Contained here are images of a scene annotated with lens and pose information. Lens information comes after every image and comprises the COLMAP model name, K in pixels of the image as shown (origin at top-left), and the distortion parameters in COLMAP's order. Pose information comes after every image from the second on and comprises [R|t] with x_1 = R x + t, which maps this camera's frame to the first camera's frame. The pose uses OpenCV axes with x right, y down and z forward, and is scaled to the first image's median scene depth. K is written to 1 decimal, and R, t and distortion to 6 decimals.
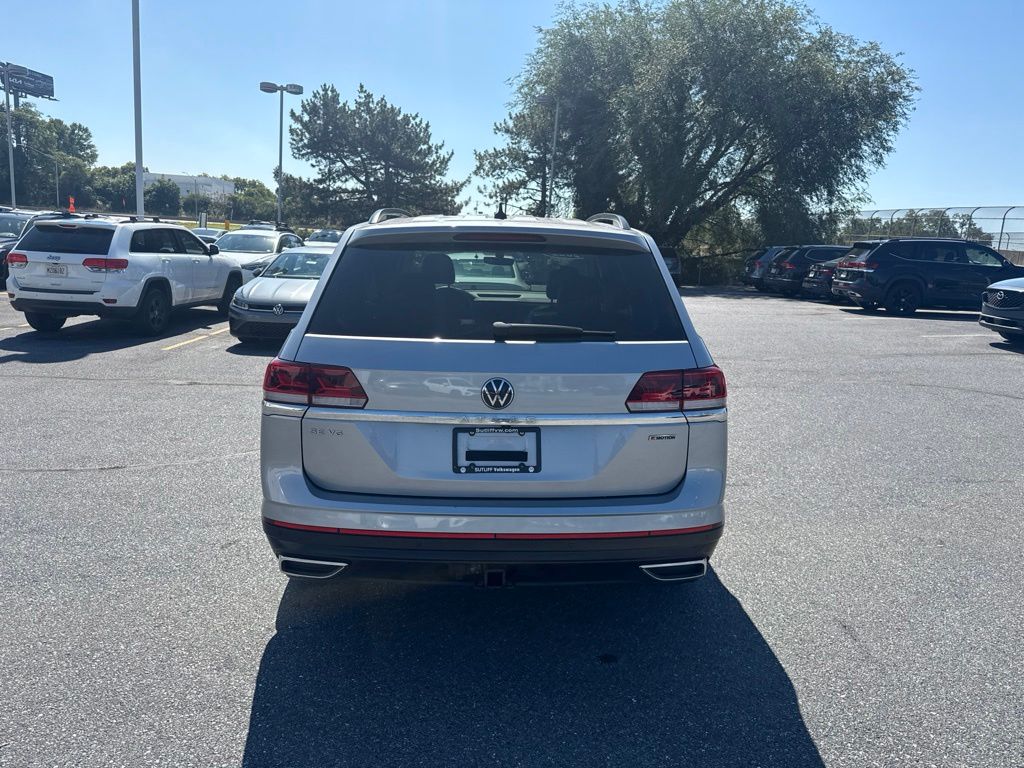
lens RADIAL K [[724.9, 0, 511.3], [0, 724.9, 374.8], [0, 0, 1]] dist [0.060455, -0.067682]
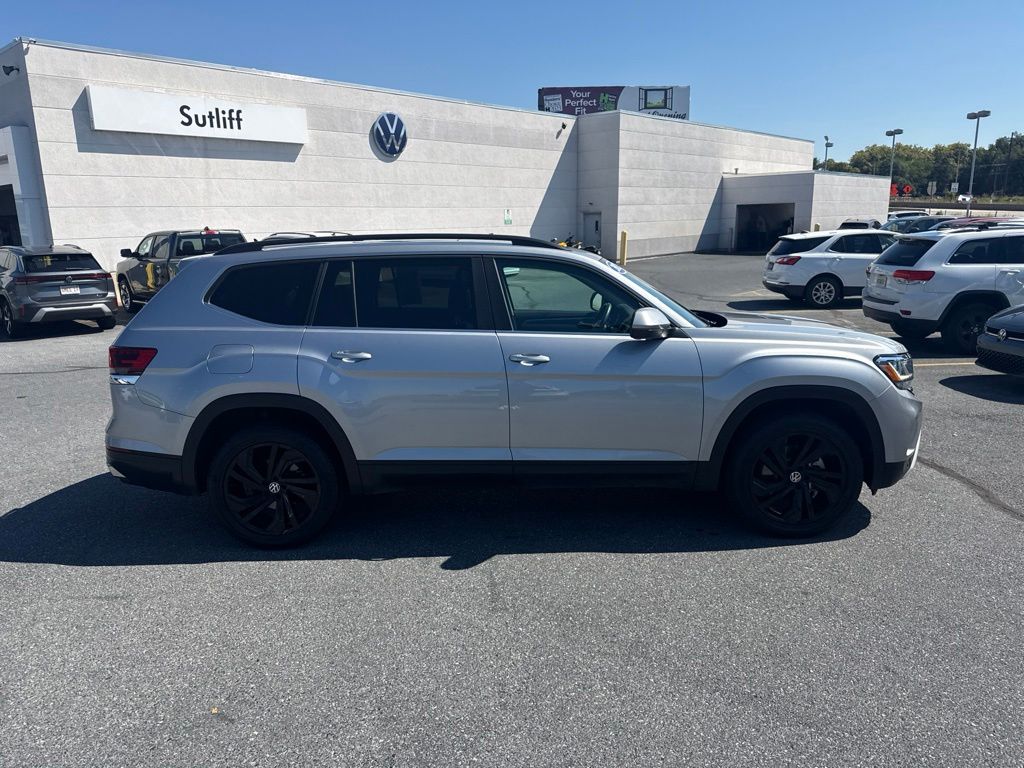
lens RADIAL K [[721.5, 0, 502.0], [0, 721.5, 384.0], [0, 0, 1]] dist [0.036039, -0.049066]
pose [[-0.022923, 0.155656, -0.987545, 0.186152], [-0.150559, 0.976001, 0.157331, -0.031474], [0.988335, 0.152291, 0.001063, 0.189691]]
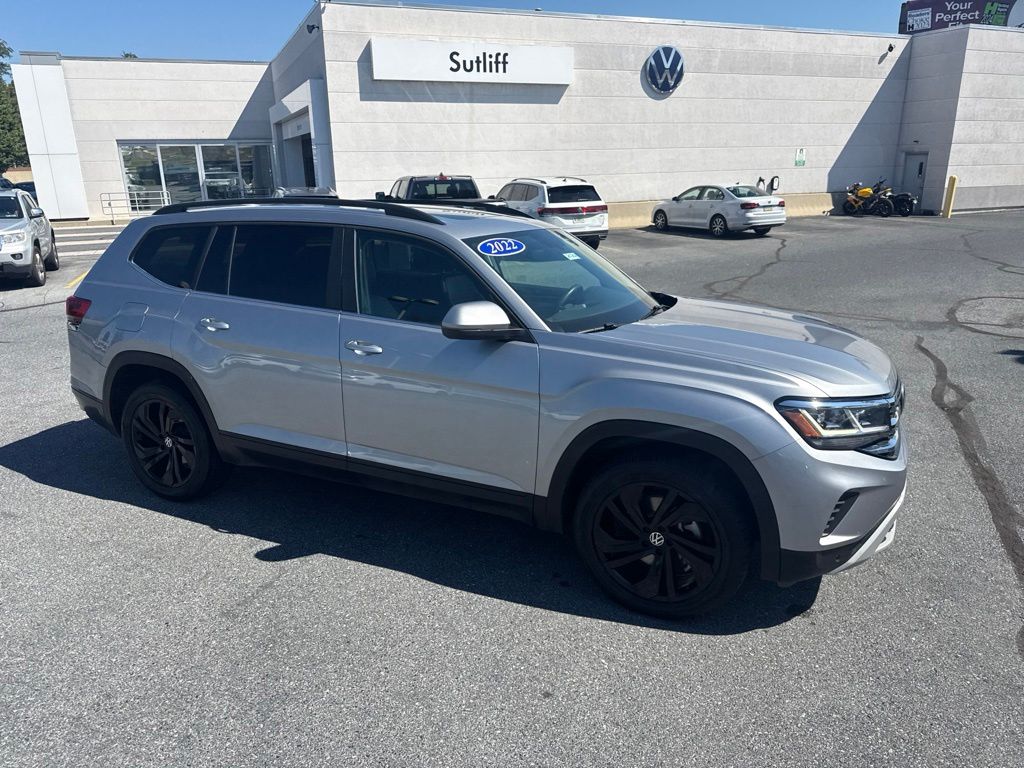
lens RADIAL K [[721.5, 0, 502.0], [0, 721.5, 384.0], [0, 0, 1]] dist [0.036039, -0.049066]
pose [[-0.445794, 0.201349, -0.872196, 0.142039], [-0.164374, 0.939391, 0.300876, -0.052380], [0.879914, 0.277496, -0.385678, 0.272940]]
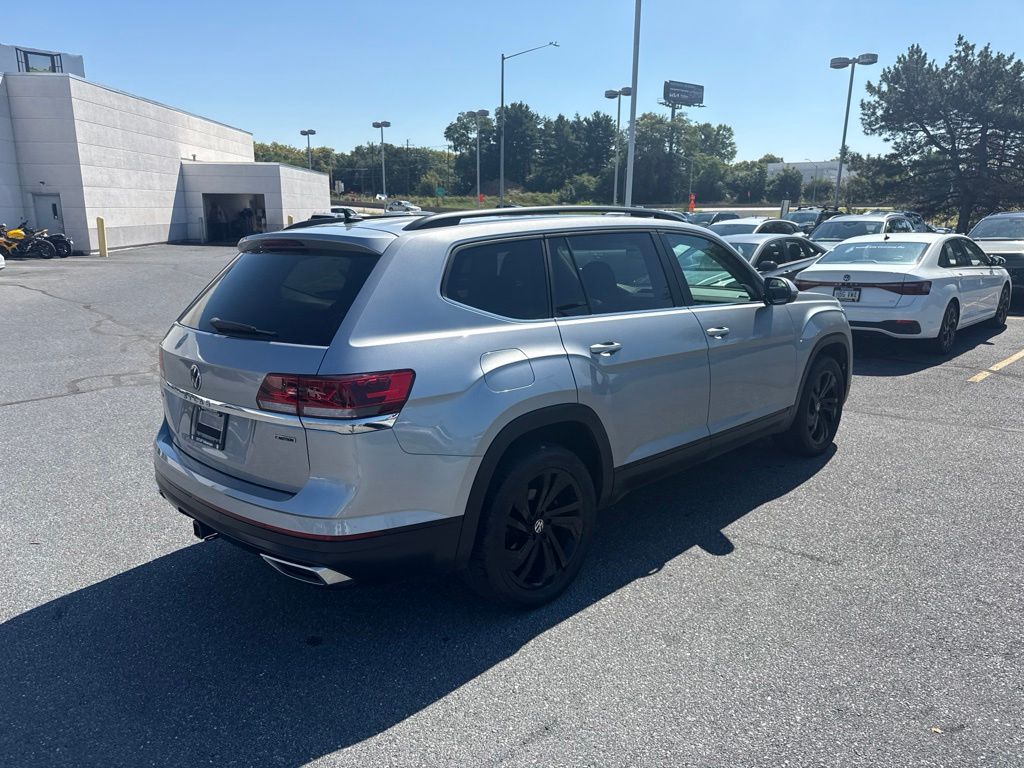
lens RADIAL K [[729.0, 0, 503.0], [0, 729.0, 386.0], [0, 0, 1]] dist [0.015292, -0.026159]
pose [[0.688424, 0.112817, -0.716481, 0.115637], [-0.088514, 0.993513, 0.071391, -0.008837], [0.719888, 0.014271, 0.693944, 0.050988]]
